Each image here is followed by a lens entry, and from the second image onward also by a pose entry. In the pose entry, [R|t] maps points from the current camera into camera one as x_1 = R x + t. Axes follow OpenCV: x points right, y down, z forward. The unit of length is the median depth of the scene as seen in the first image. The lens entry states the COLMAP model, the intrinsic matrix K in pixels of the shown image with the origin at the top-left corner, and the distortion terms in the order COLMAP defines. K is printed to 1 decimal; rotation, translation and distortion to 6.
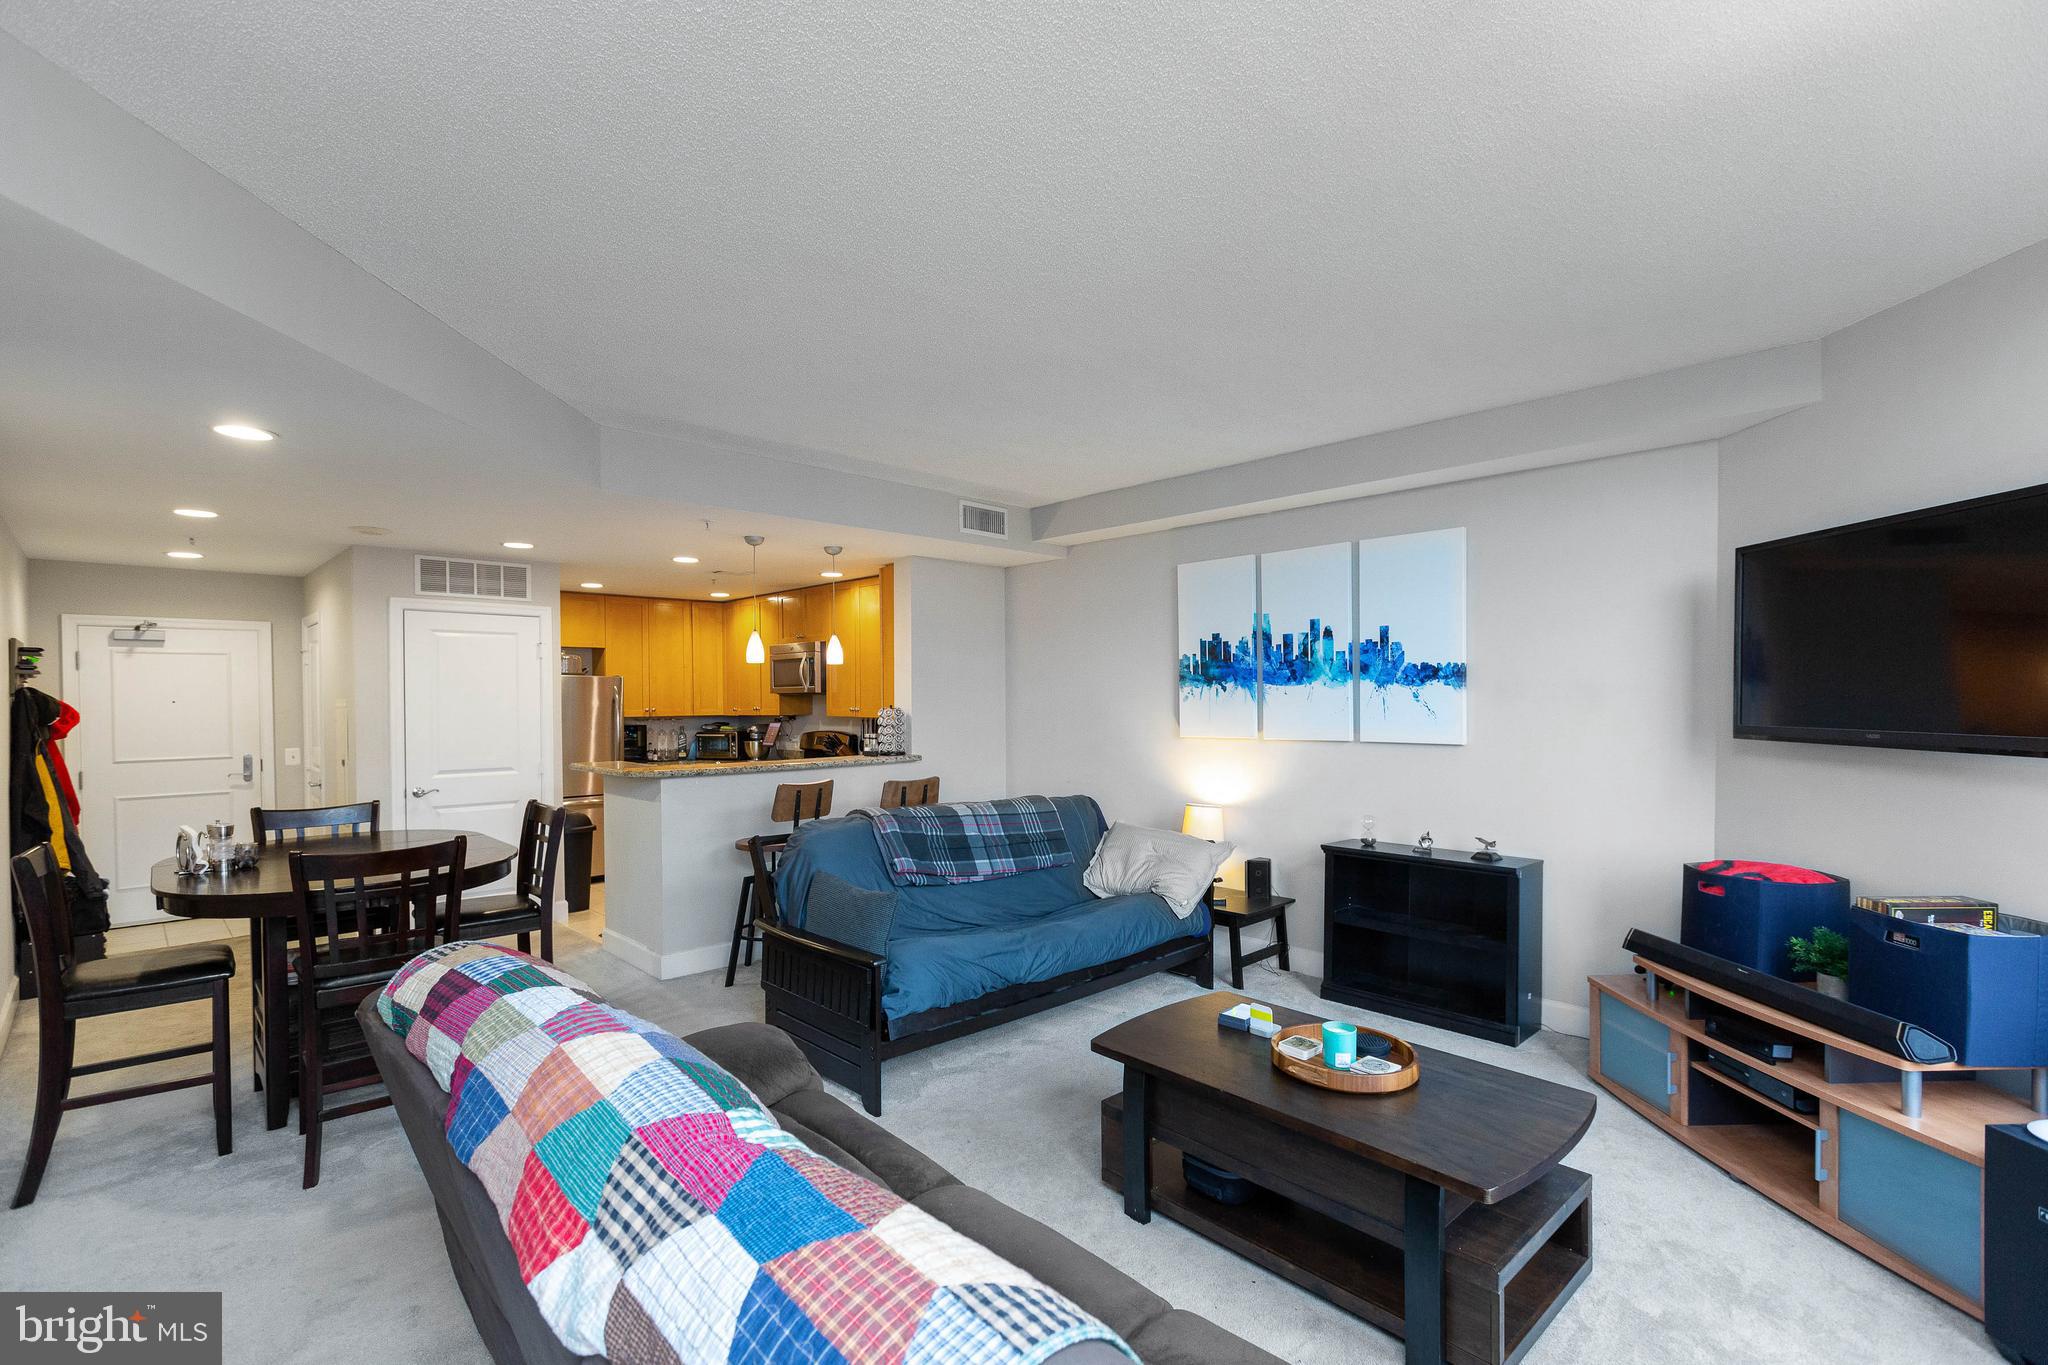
lens RADIAL K [[922.7, 0, 1027.7], [0, 922.7, 707.6], [0, 0, 1]] dist [0.001699, -0.000277]
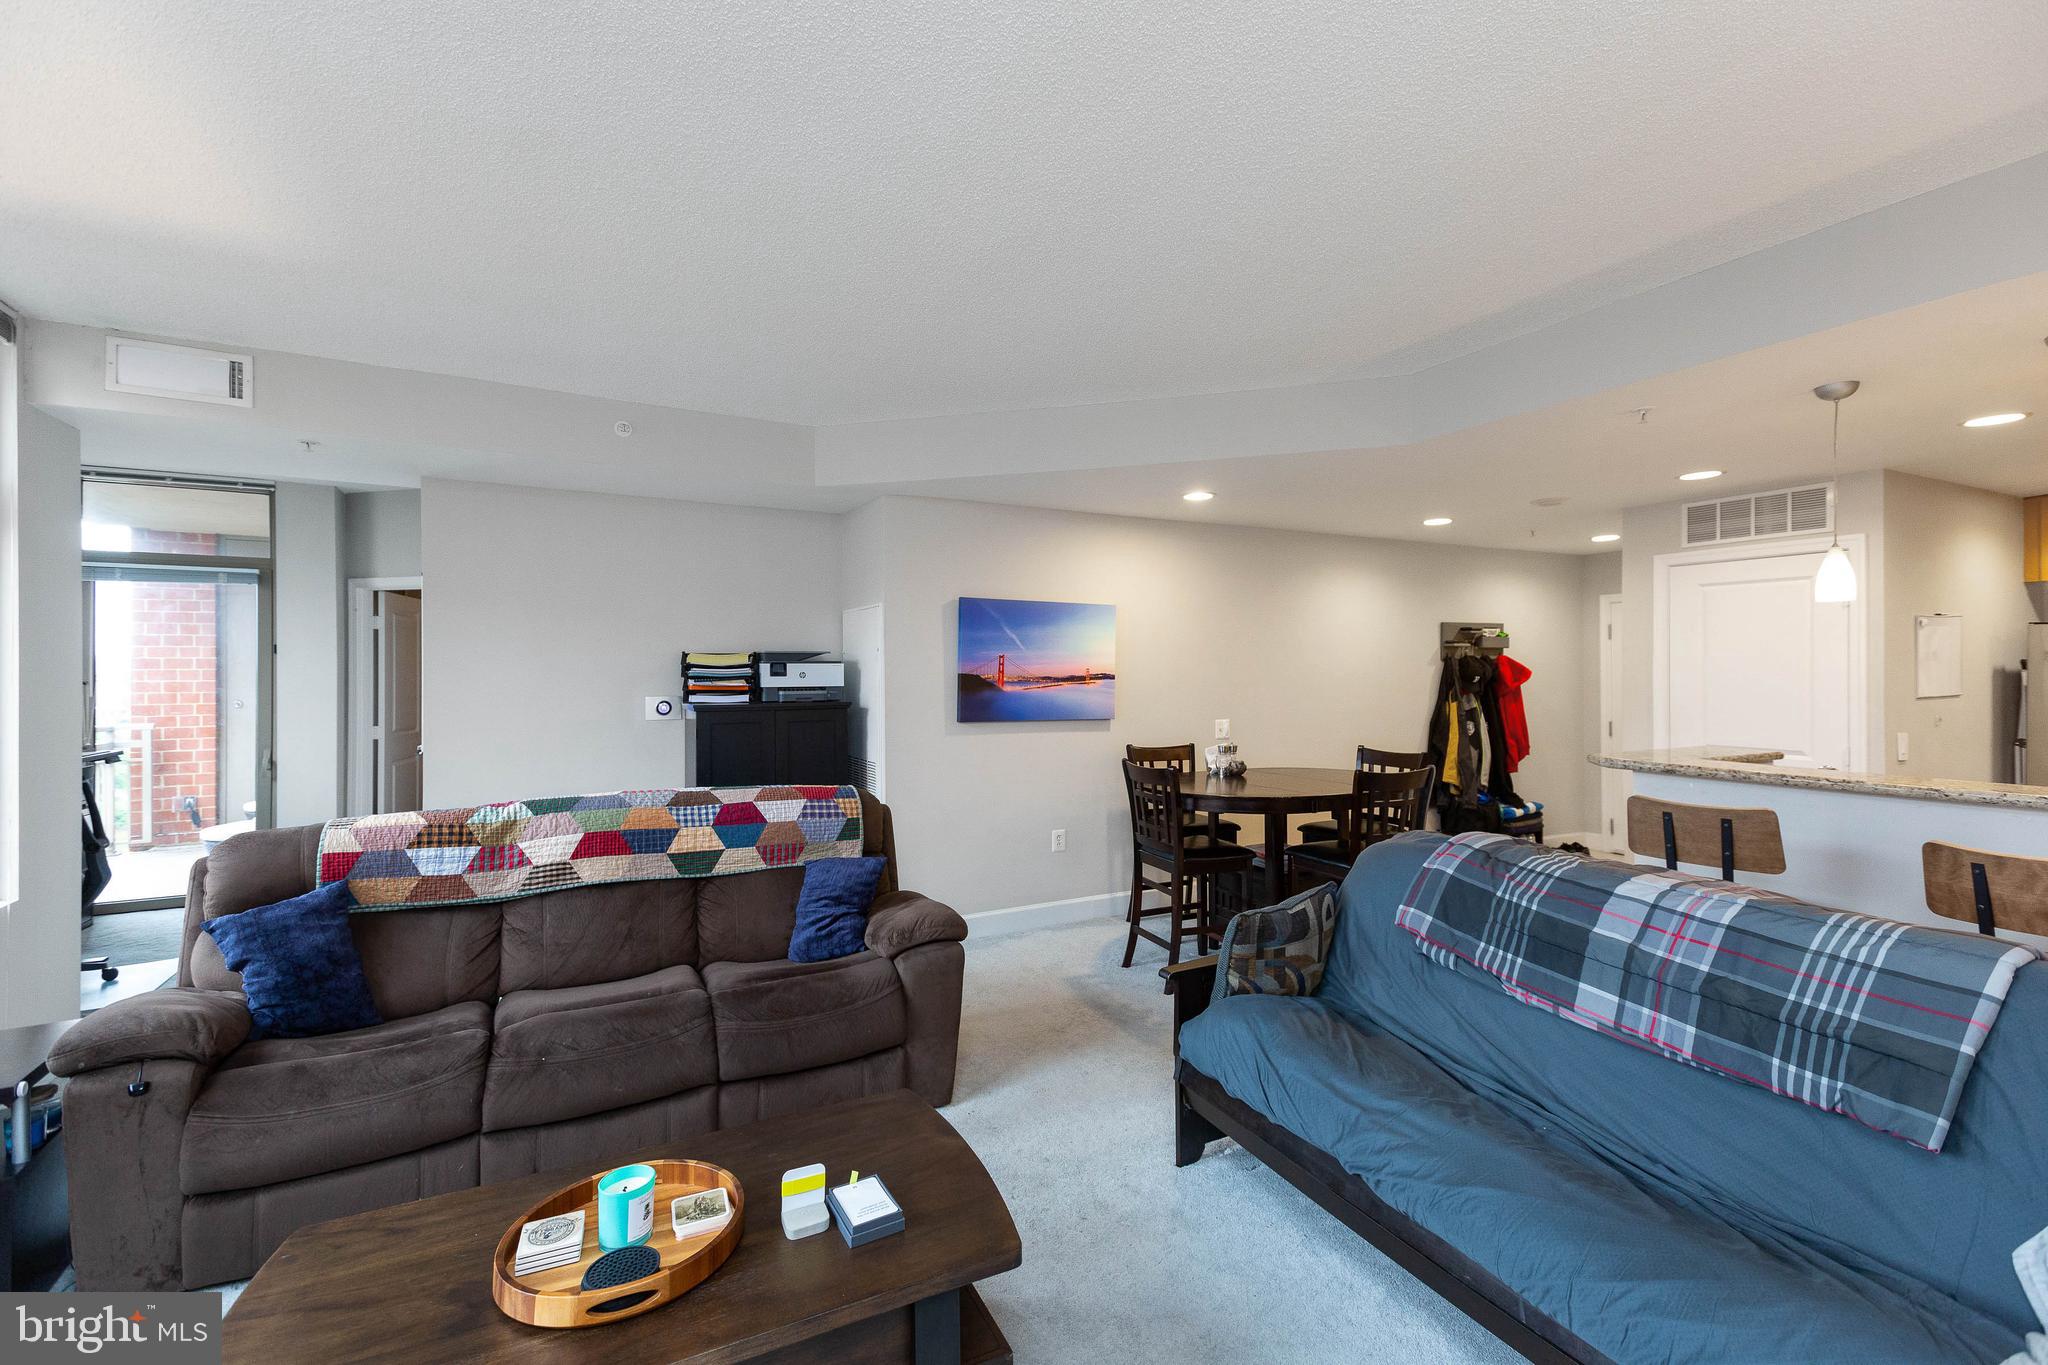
lens RADIAL K [[881.2, 0, 1026.3], [0, 881.2, 671.2], [0, 0, 1]] dist [0.067116, -0.024441]
pose [[-0.286246, 0.008151, -0.958121, 0.428899], [-0.004833, 0.999939, 0.009950, -0.007689], [0.958144, 0.007479, -0.286189, 0.720392]]
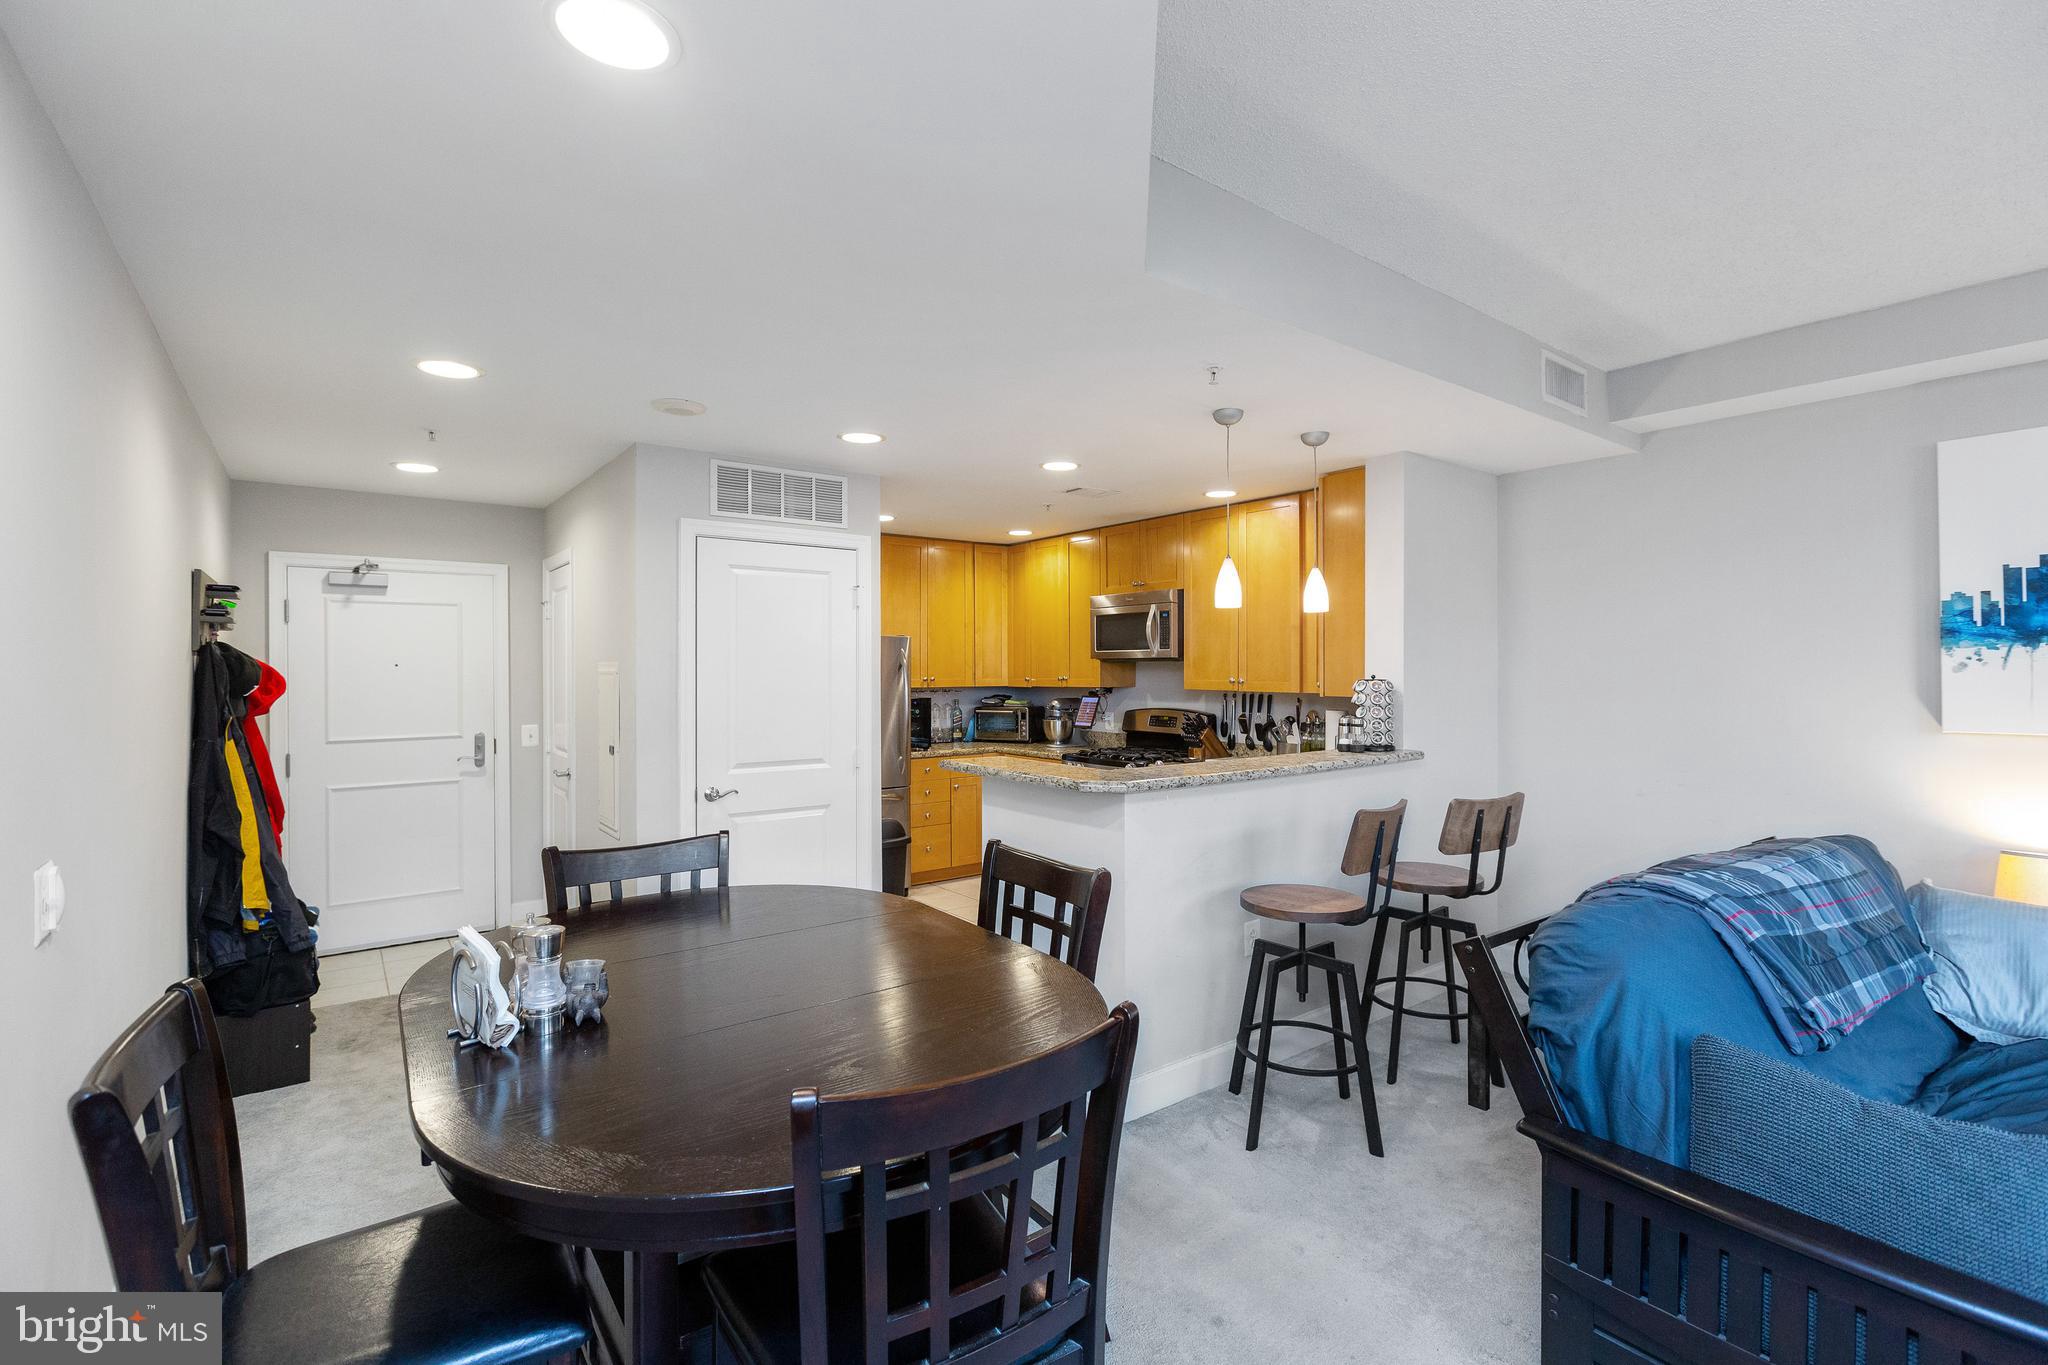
lens RADIAL K [[912.1, 0, 1028.8], [0, 912.1, 670.1], [0, 0, 1]] dist [0.002040, -0.000186]
pose [[0.992365, 0.005685, -0.123207, -0.376727], [-0.006680, 0.999948, -0.007669, 0.000467], [0.123157, 0.008434, 0.992351, 0.378236]]
